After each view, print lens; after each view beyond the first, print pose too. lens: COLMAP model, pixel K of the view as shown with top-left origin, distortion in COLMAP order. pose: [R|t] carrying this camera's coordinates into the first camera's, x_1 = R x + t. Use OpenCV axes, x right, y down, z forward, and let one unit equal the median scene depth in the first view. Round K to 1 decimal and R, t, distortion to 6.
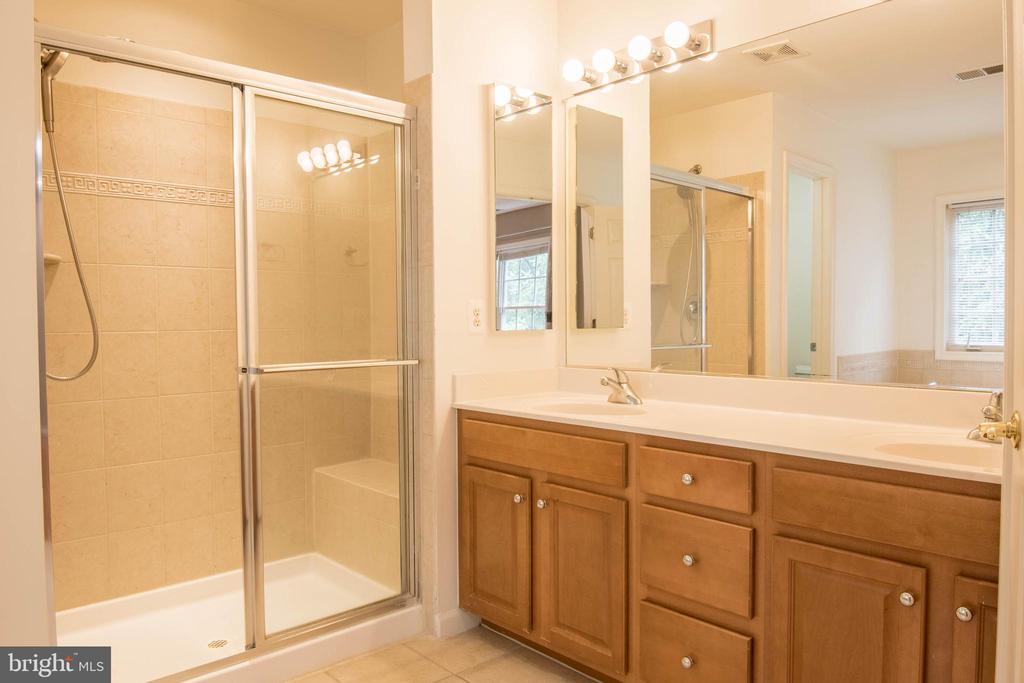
lens RADIAL K [[733.6, 0, 512.0], [0, 733.6, 341.5], [0, 0, 1]] dist [-0.003136, -0.006218]
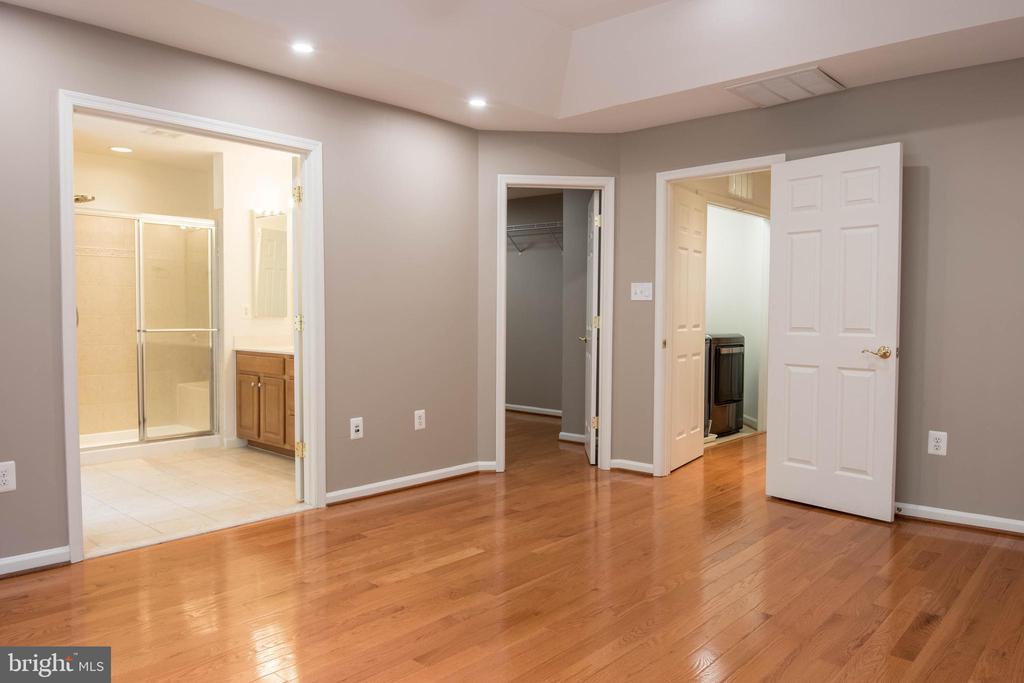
lens RADIAL K [[704.3, 0, 512.0], [0, 704.3, 341.5], [0, 0, 1]] dist [0.006002, 0.001512]
pose [[0.994187, 0.017356, 0.106263, 0.572155], [-0.017839, 0.999834, 0.003594, 0.041492], [-0.106183, -0.005469, 0.994332, -1.347761]]
